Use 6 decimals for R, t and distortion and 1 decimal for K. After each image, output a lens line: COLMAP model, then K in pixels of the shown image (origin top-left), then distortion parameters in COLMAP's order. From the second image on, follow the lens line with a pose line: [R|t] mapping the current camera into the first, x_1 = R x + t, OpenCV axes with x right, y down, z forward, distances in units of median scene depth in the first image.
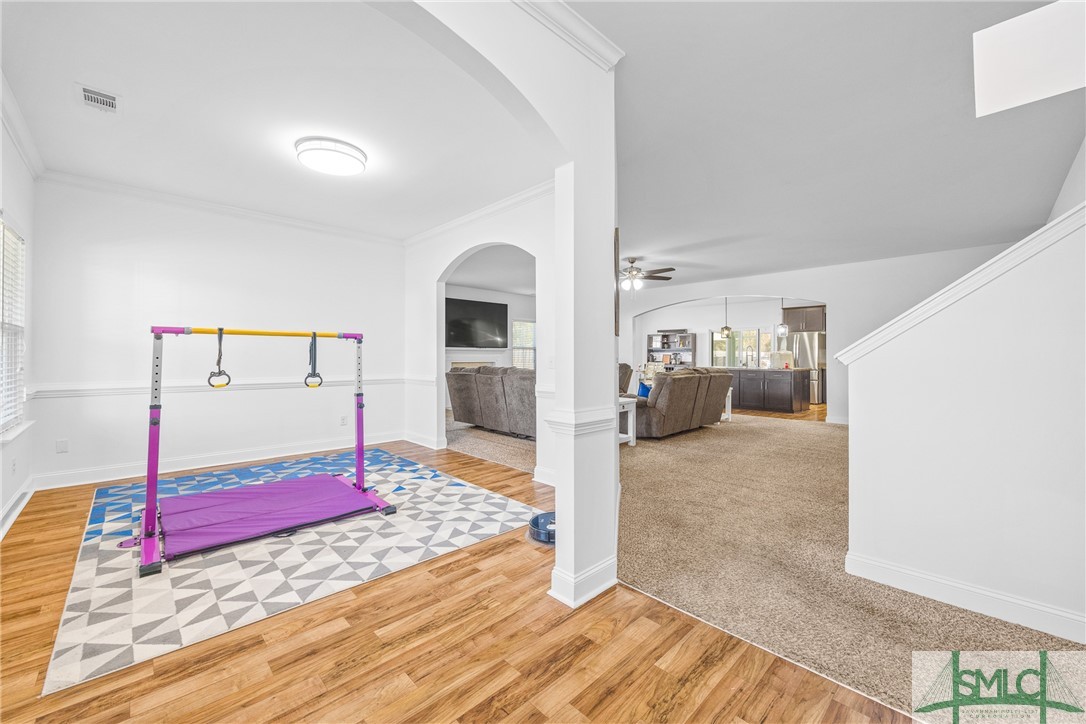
lens RADIAL K [[421.0, 0, 537.3], [0, 421.0, 356.4], [0, 0, 1]] dist [0.000280, 0.000126]
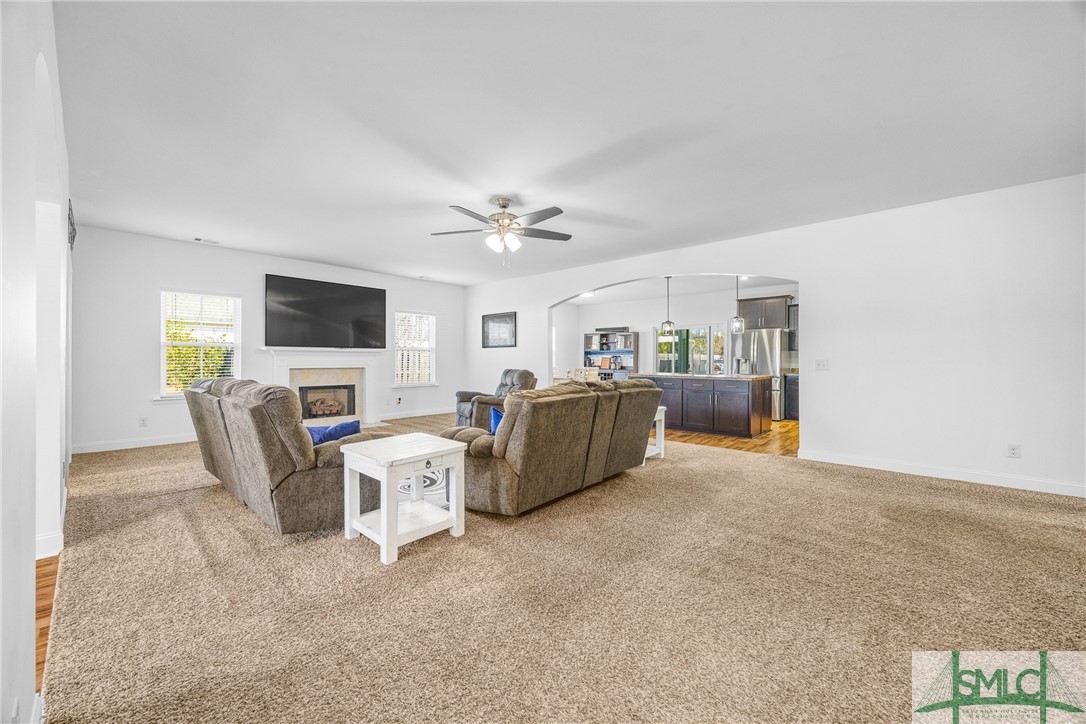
lens RADIAL K [[415.8, 0, 543.0], [0, 415.8, 362.0], [0, 0, 1]] dist [-0.032268, 0.000032]
pose [[0.996164, 0.000039, 0.087510, 0.159402], [-0.000532, 0.999984, 0.005616, -0.000459], [-0.087509, -0.005641, 0.996148, 0.274375]]
